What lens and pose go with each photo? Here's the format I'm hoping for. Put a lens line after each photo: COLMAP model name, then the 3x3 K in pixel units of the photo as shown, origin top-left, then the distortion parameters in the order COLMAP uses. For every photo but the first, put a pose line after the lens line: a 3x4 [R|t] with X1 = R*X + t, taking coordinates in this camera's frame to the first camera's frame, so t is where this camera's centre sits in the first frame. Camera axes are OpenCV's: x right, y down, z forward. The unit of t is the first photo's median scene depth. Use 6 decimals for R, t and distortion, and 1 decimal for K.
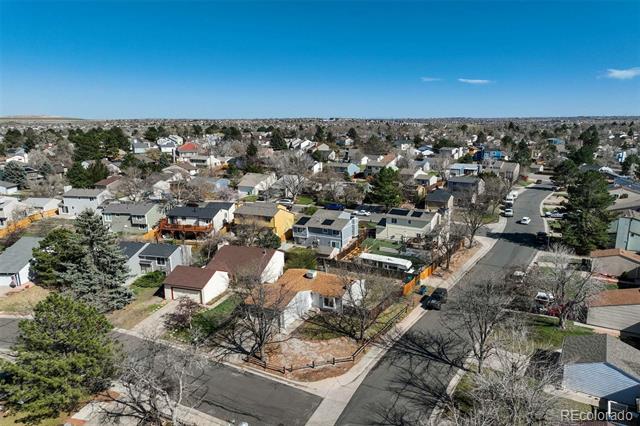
lens RADIAL K [[449.6, 0, 322.8], [0, 449.6, 212.8], [0, 0, 1]] dist [0.007541, 0.002979]
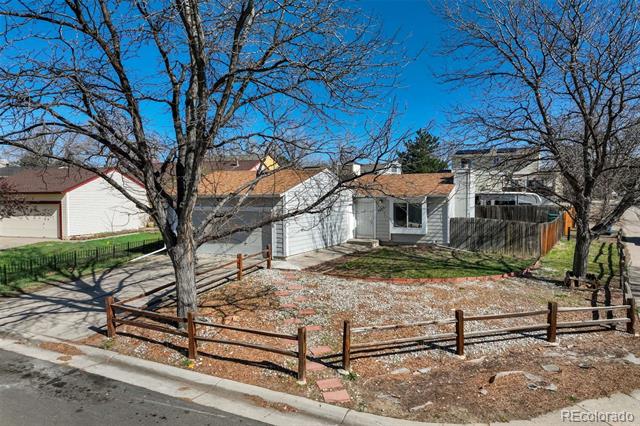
lens RADIAL K [[449.6, 0, 319.1], [0, 449.6, 215.6], [0, 0, 1]] dist [0.007541, 0.002979]
pose [[0.999379, 0.014376, 0.032169, -0.077003], [-0.009059, 0.987125, -0.159696, 0.293462], [-0.034050, 0.159306, 0.986642, 0.748081]]
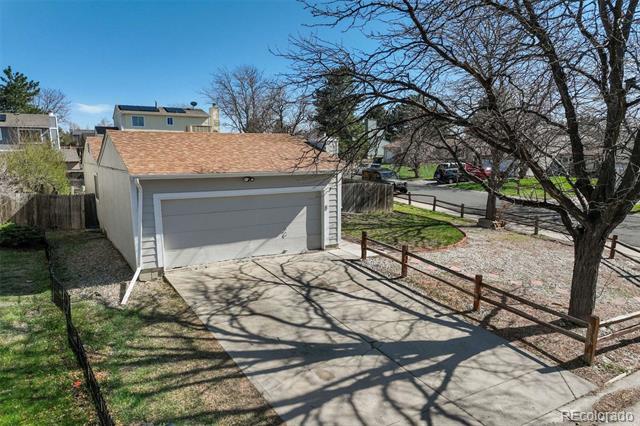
lens RADIAL K [[449.6, 0, 324.0], [0, 449.6, 219.0], [0, 0, 1]] dist [0.007541, 0.002979]
pose [[0.497452, -0.110289, 0.860452, -0.324738], [0.165903, 0.985673, 0.030426, 0.247493], [-0.851480, 0.127616, 0.508622, 0.937794]]
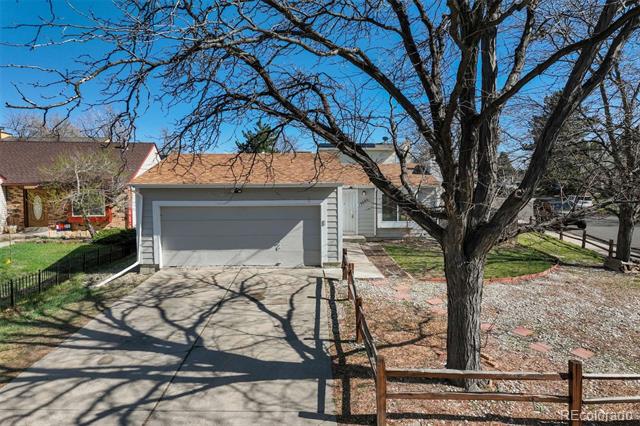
lens RADIAL K [[449.6, 0, 324.4], [0, 449.6, 210.5], [0, 0, 1]] dist [0.007541, 0.002979]
pose [[0.874061, -0.006418, 0.485773, -0.221178], [0.084493, 0.986682, -0.138995, 0.277200], [-0.478412, 0.162535, 0.862963, 0.849812]]
